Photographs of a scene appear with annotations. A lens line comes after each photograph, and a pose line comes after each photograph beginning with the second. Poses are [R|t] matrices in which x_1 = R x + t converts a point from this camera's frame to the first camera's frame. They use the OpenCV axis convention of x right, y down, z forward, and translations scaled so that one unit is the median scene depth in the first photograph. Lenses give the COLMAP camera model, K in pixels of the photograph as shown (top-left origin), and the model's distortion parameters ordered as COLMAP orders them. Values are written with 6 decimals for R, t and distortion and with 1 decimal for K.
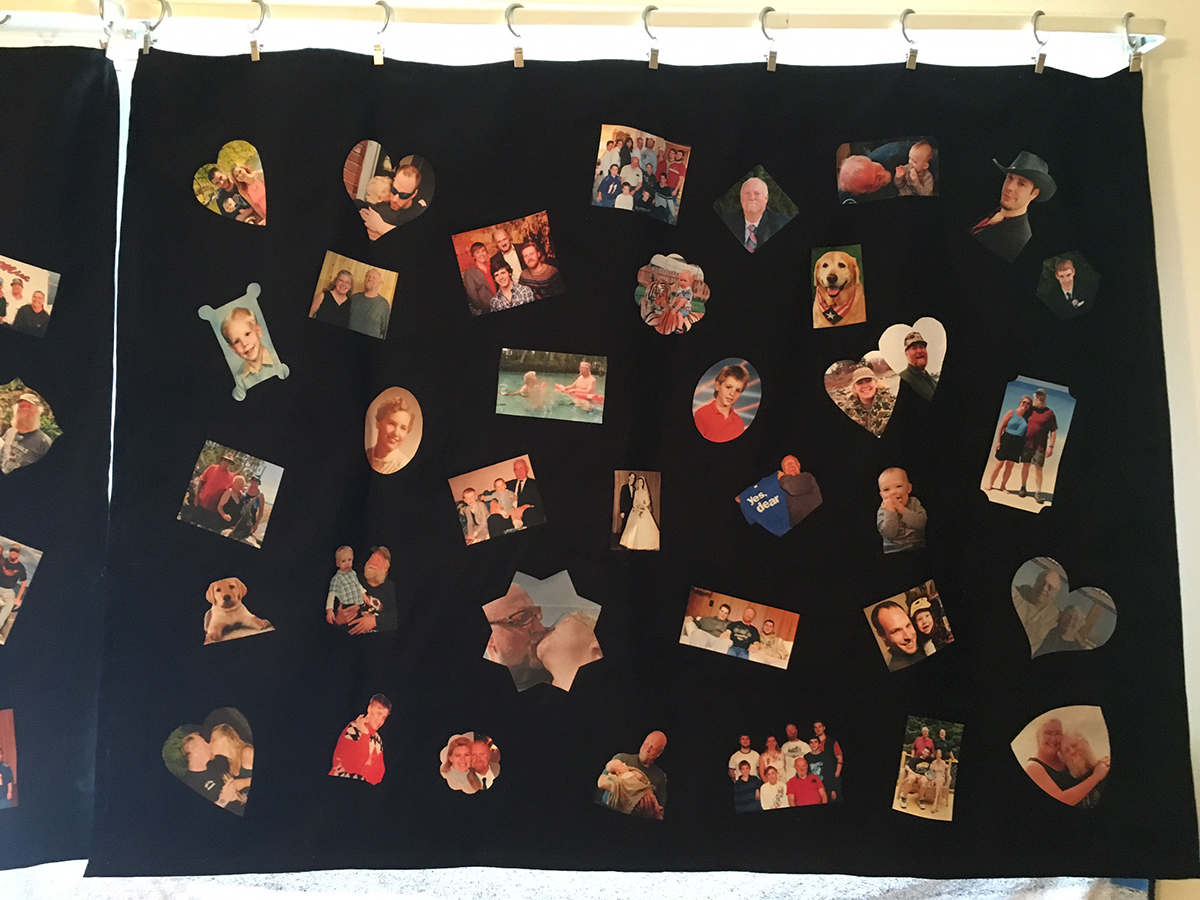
lens RADIAL K [[1021.1, 0, 600.3], [0, 1021.1, 457.5], [0, 0, 1]] dist [0.036556, -0.004661]
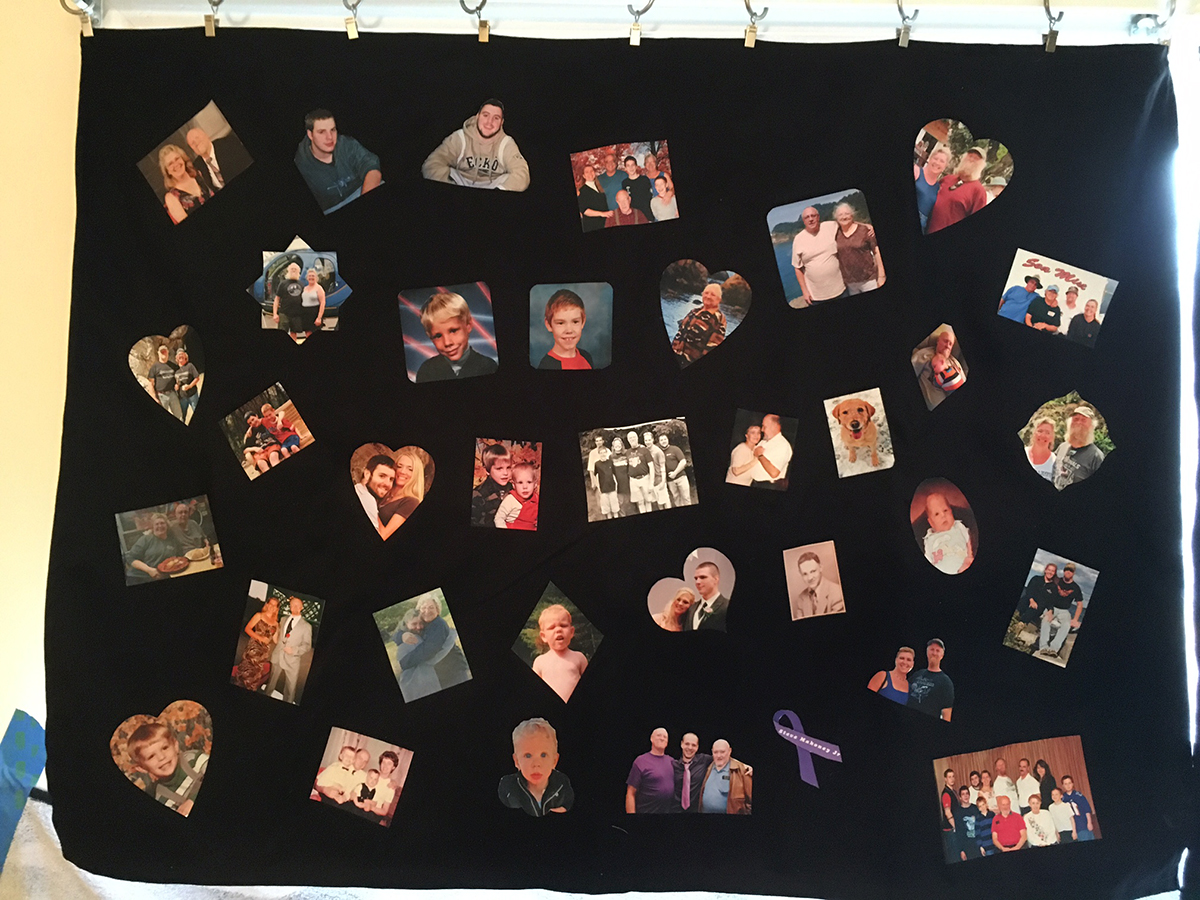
lens RADIAL K [[1021.1, 0, 599.9], [0, 1021.1, 442.7], [0, 0, 1]] dist [0.036556, -0.004661]
pose [[0.999902, -0.000491, 0.013997, -1.016326], [0.000366, 0.999960, 0.008893, -0.036938], [-0.014001, -0.008887, 0.999862, 0.048806]]
